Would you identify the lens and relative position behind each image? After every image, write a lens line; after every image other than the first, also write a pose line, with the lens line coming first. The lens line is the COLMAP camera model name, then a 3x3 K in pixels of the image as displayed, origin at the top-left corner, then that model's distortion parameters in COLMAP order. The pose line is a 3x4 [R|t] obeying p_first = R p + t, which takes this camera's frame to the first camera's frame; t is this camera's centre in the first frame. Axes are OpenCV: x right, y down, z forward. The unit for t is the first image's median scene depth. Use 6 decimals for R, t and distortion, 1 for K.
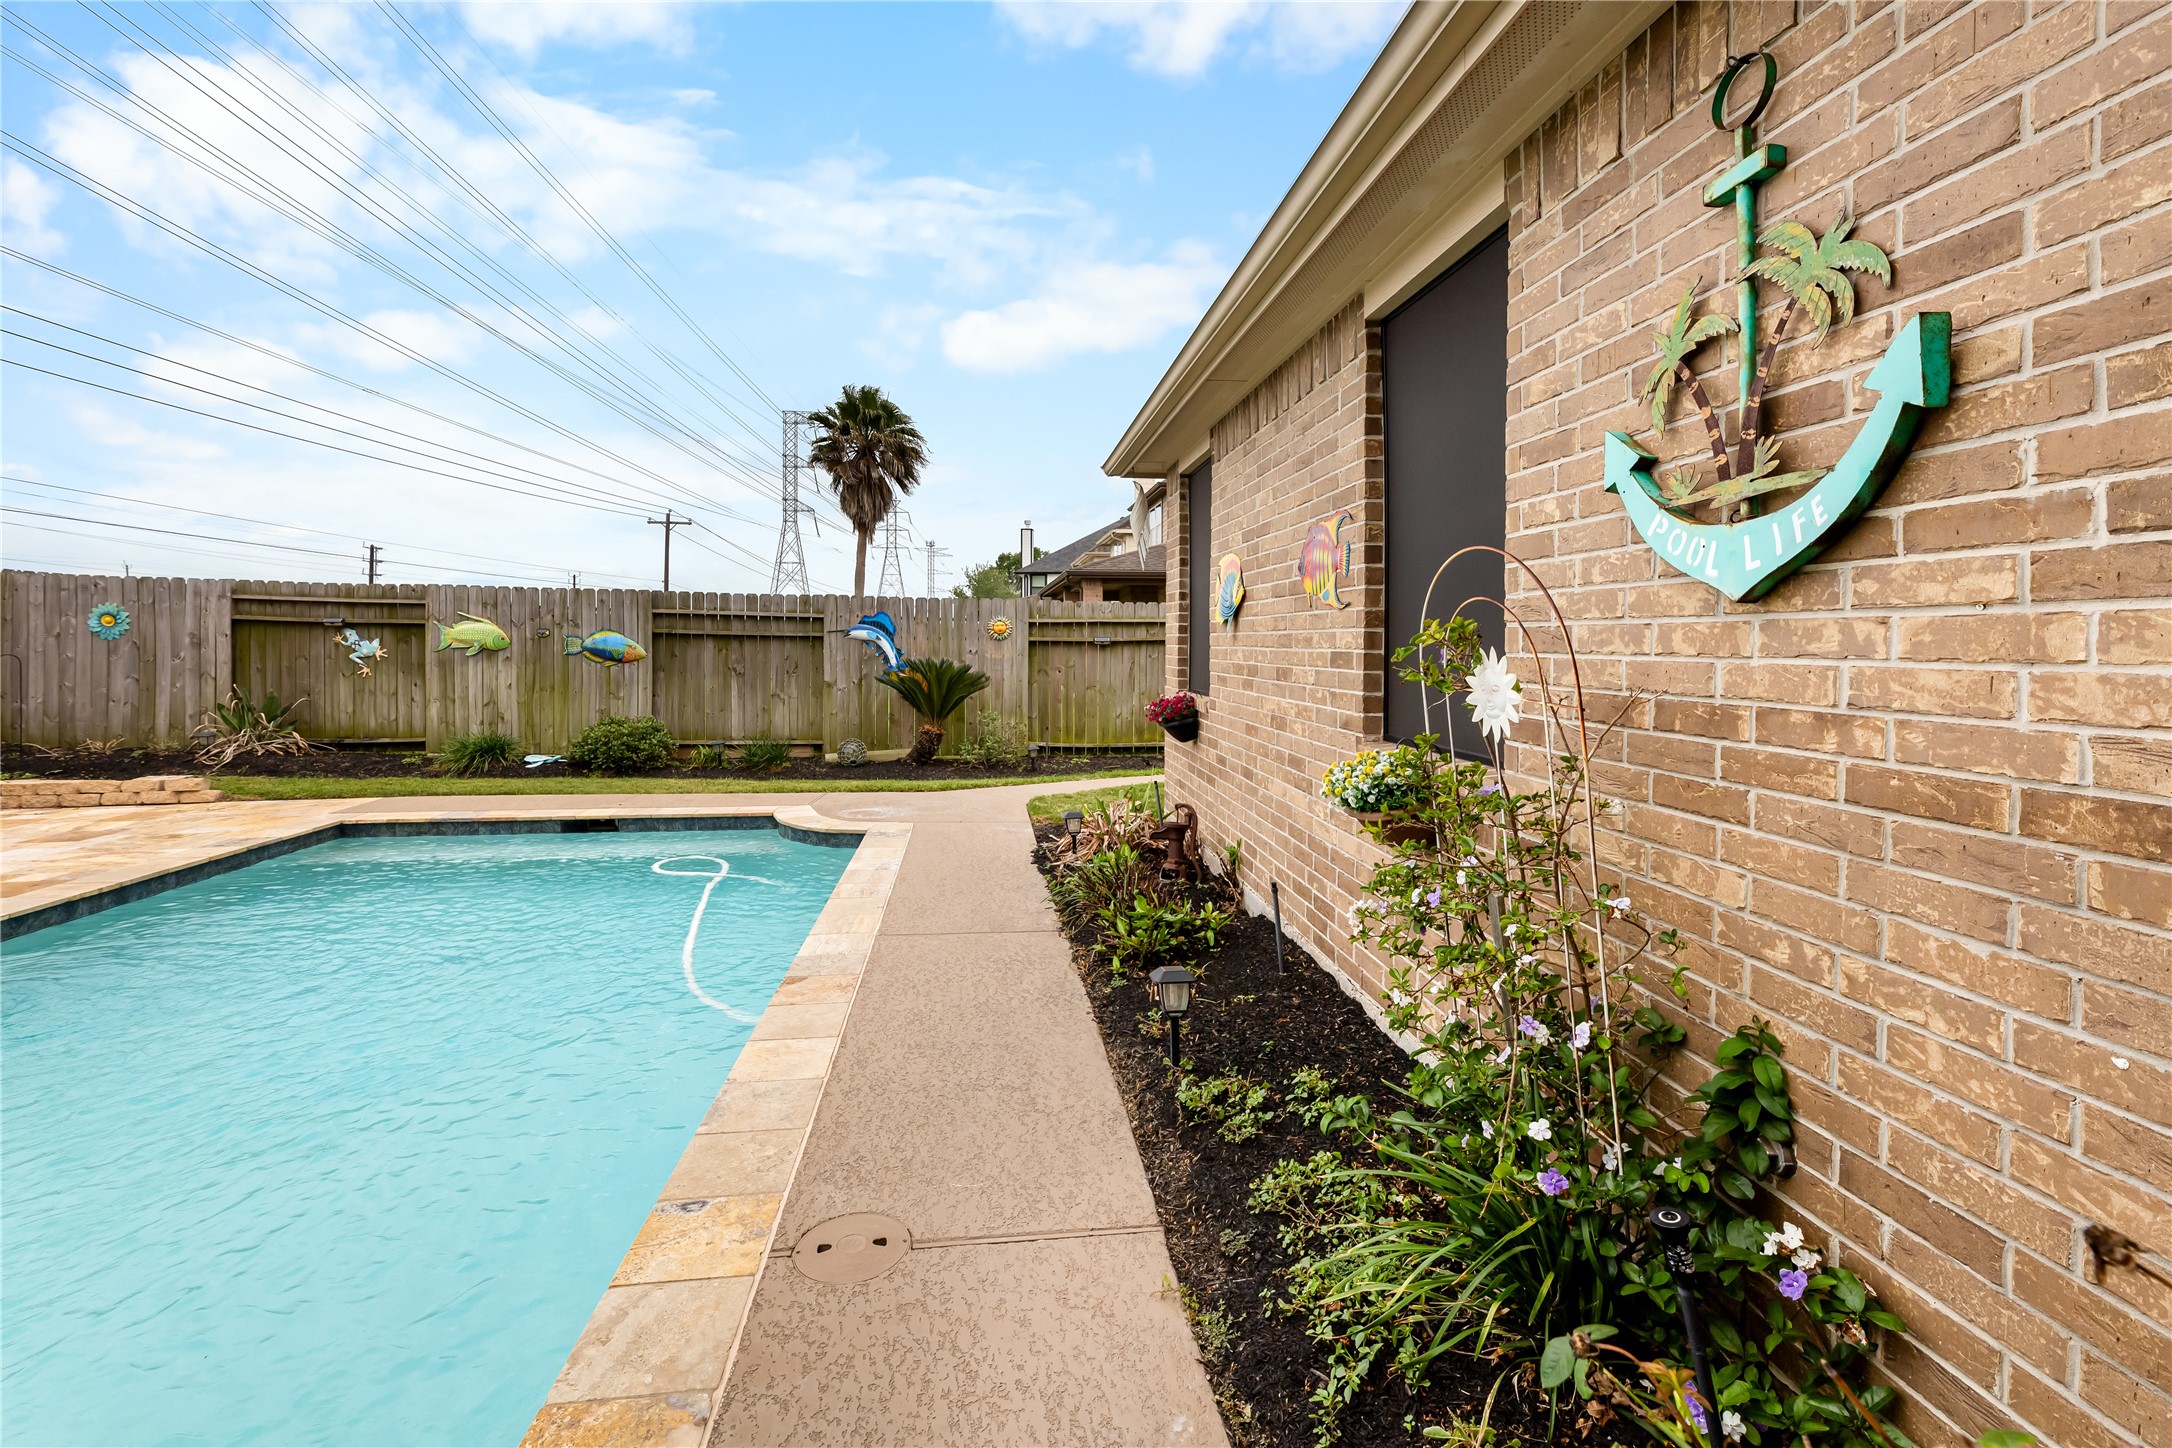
lens RADIAL K [[935.3, 0, 1069.7], [0, 935.3, 643.5], [0, 0, 1]] dist [-0.000650, 0.001711]
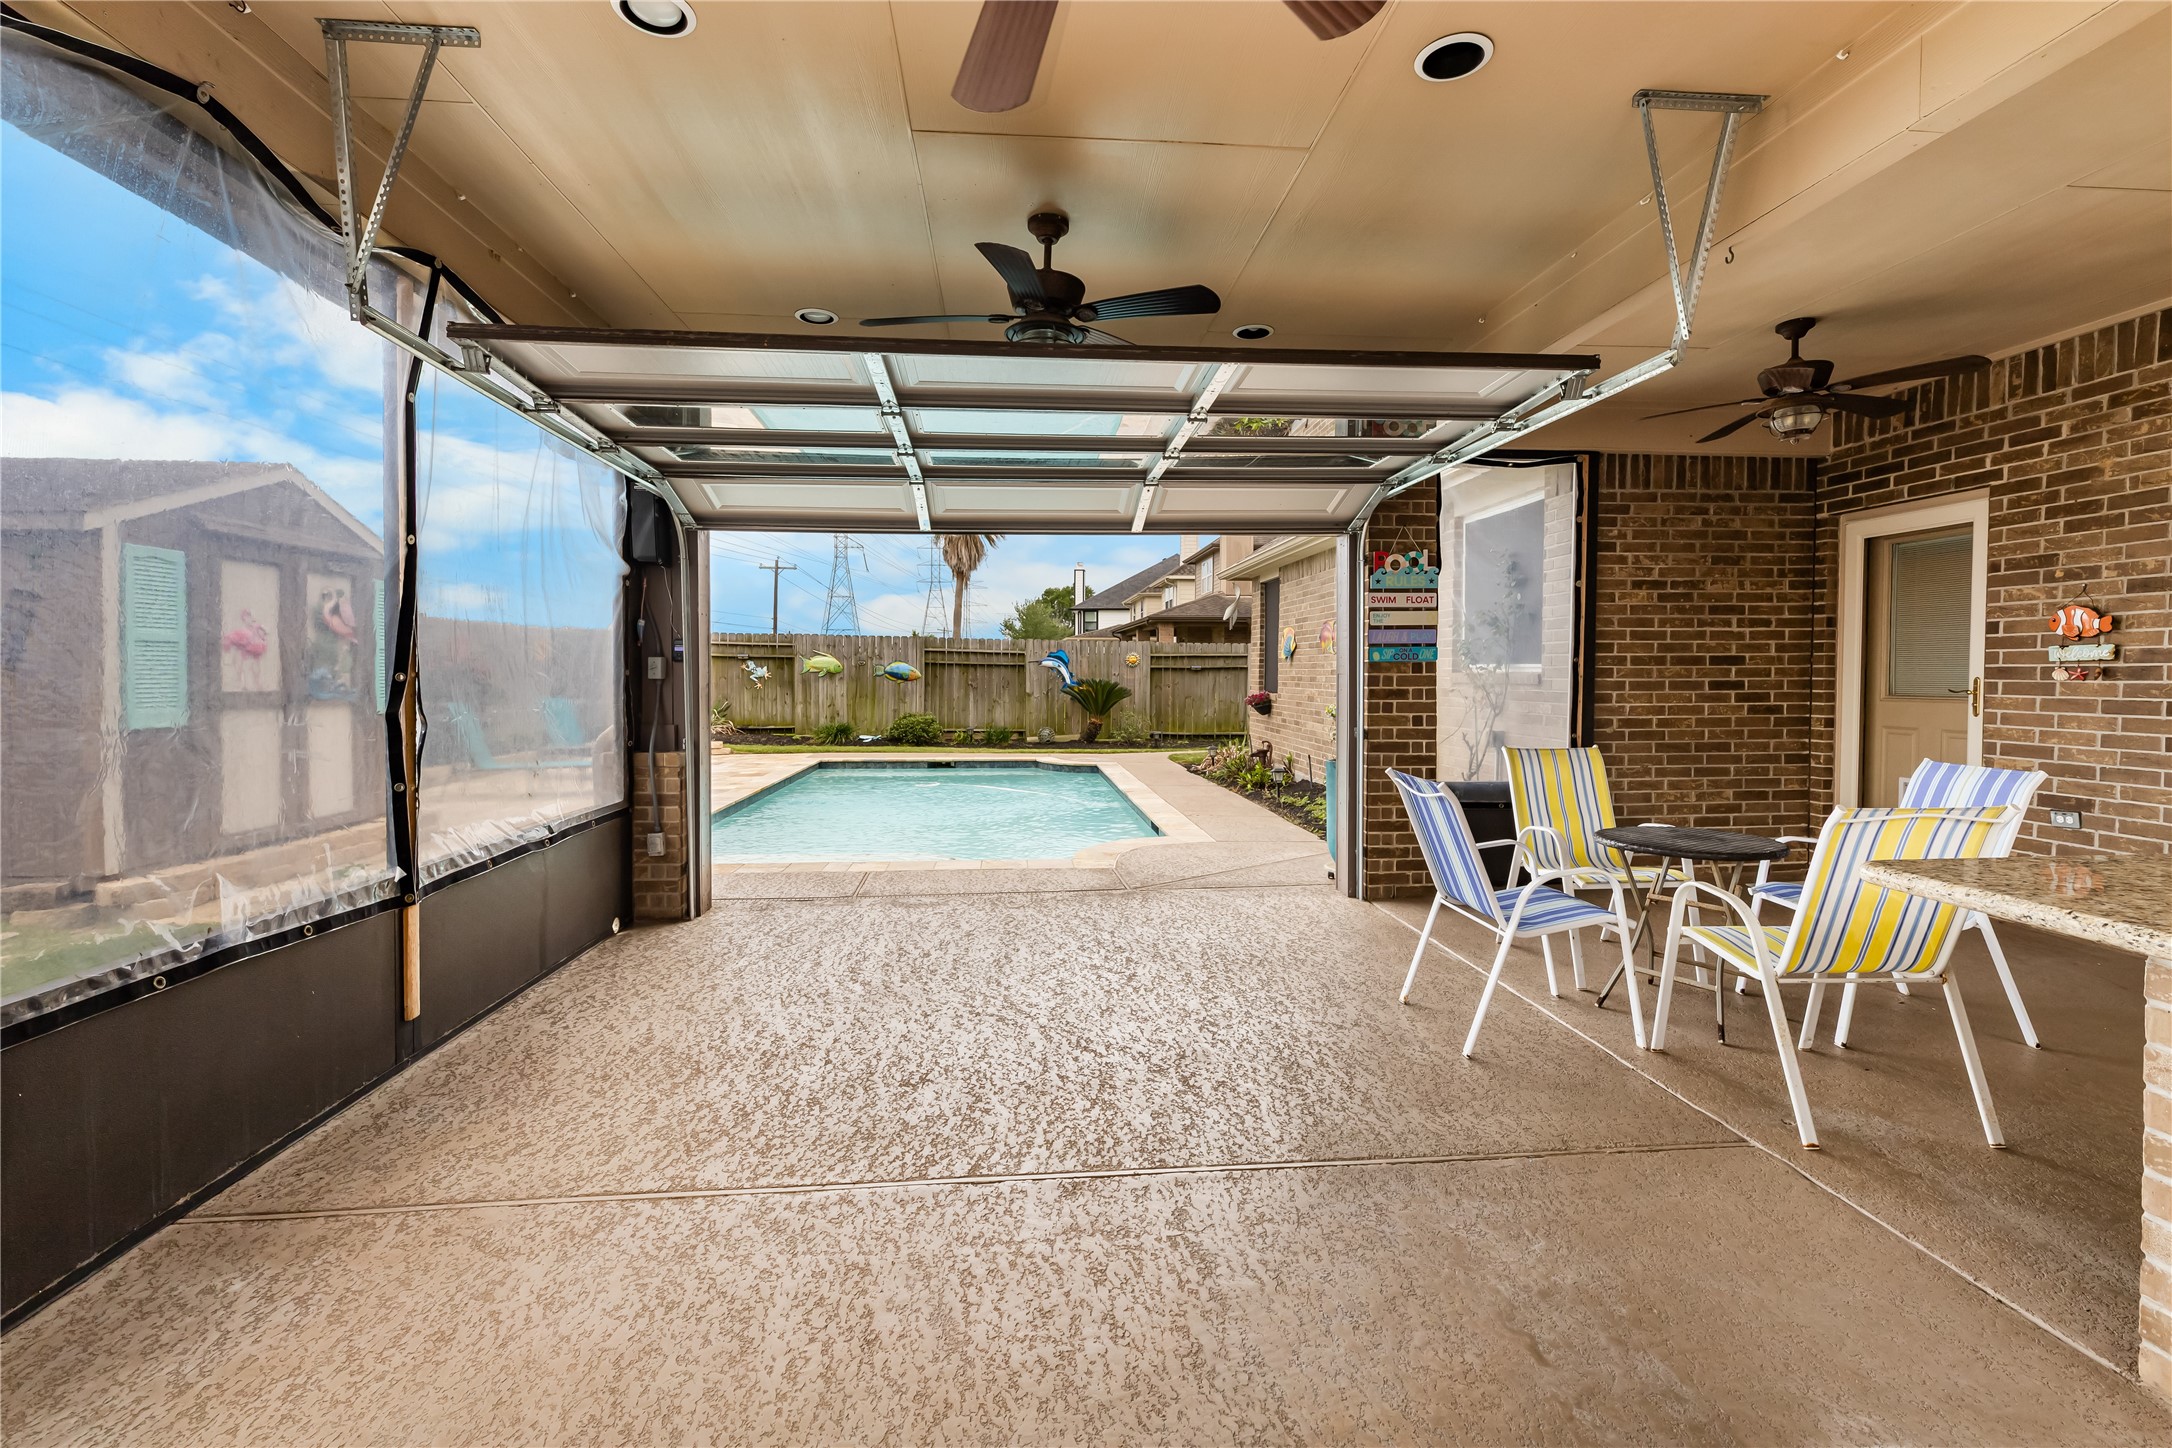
lens RADIAL K [[935.3, 0, 1090.0], [0, 935.3, 695.4], [0, 0, 1]] dist [-0.000650, 0.001711]
pose [[0.999993, -0.000392, -0.003623, -0.163499], [0.000479, 0.999709, 0.024104, 0.007239], [0.003613, -0.024106, 0.999703, -0.690724]]
